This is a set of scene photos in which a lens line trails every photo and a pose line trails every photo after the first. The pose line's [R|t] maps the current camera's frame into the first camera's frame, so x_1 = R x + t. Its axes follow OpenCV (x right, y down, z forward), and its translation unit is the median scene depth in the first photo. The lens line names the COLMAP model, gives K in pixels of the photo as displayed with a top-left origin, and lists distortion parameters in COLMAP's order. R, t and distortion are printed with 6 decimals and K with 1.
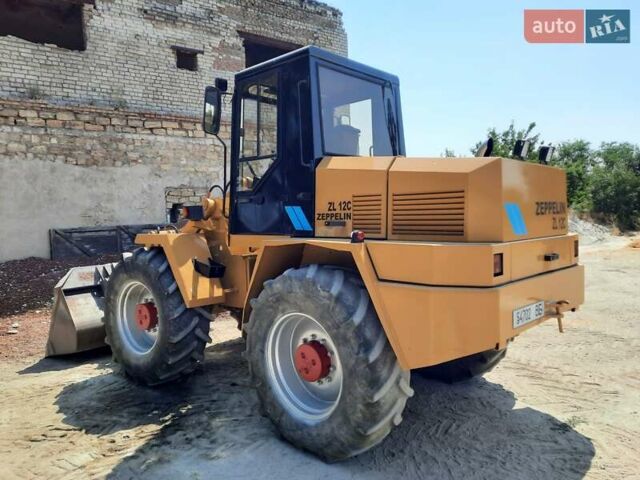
lens RADIAL K [[470.6, 0, 320.0], [0, 470.6, 240.0], [0, 0, 1]] dist [0.093339, -0.169406]
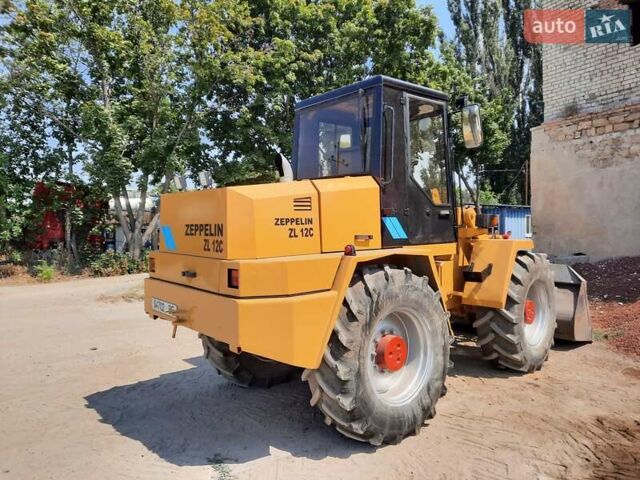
lens RADIAL K [[470.6, 0, 320.0], [0, 470.6, 240.0], [0, 0, 1]] dist [0.093339, -0.169406]
pose [[-0.160510, 0.067164, -0.984746, 1.333618], [-0.039850, 0.996428, 0.074456, -0.120319], [0.986229, 0.051193, -0.157261, 1.279868]]
